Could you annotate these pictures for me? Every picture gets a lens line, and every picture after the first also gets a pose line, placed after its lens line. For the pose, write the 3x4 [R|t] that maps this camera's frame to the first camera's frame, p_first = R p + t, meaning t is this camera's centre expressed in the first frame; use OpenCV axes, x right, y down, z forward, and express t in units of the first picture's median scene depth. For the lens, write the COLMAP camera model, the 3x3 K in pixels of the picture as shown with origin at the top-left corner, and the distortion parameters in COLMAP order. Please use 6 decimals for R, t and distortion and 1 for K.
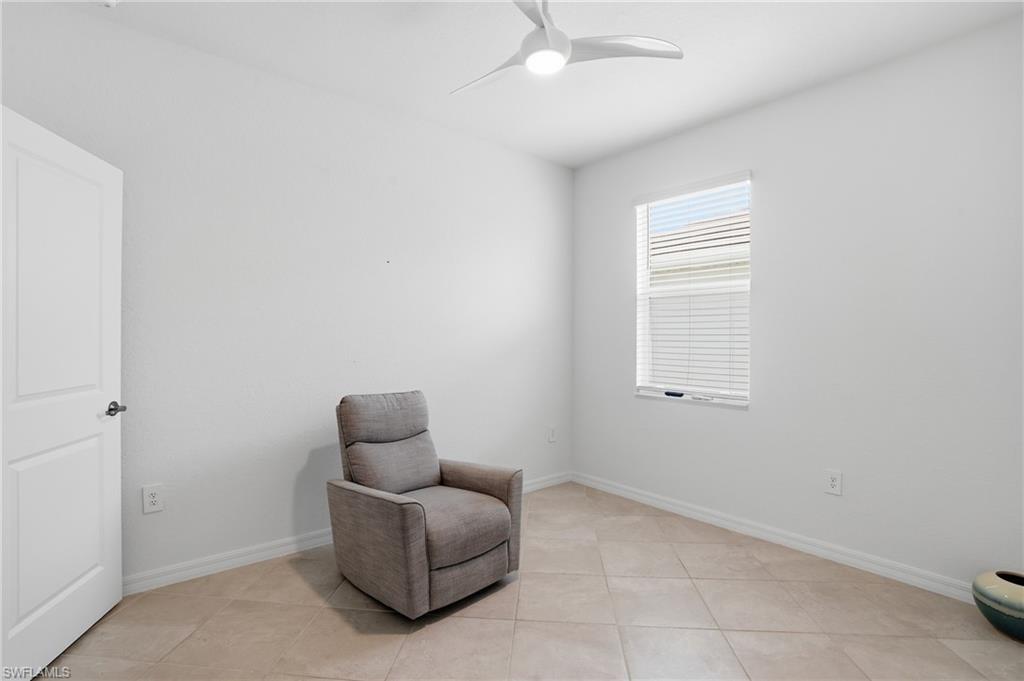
lens RADIAL K [[466.9, 0, 504.5], [0, 466.9, 342.4], [0, 0, 1]] dist [-0.067052, 0.023139]
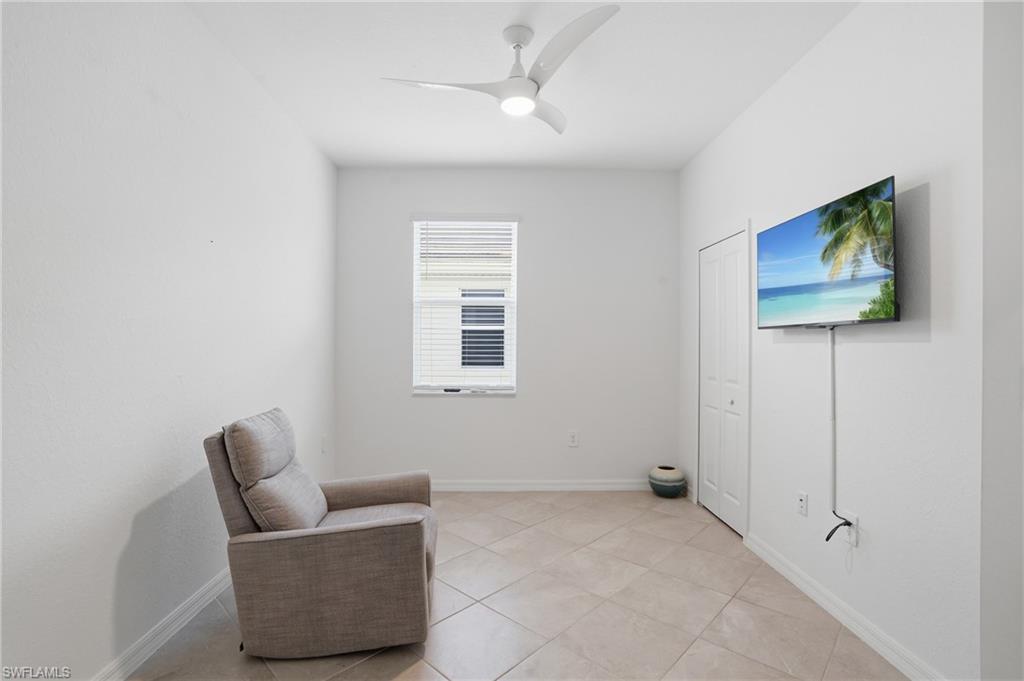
lens RADIAL K [[466.9, 0, 504.5], [0, 466.9, 342.4], [0, 0, 1]] dist [-0.067052, 0.023139]
pose [[0.631293, -0.001042, 0.775543, -0.604509], [0.003877, 0.999991, -0.001813, -0.008145], [-0.775534, 0.004152, 0.631292, 0.197128]]
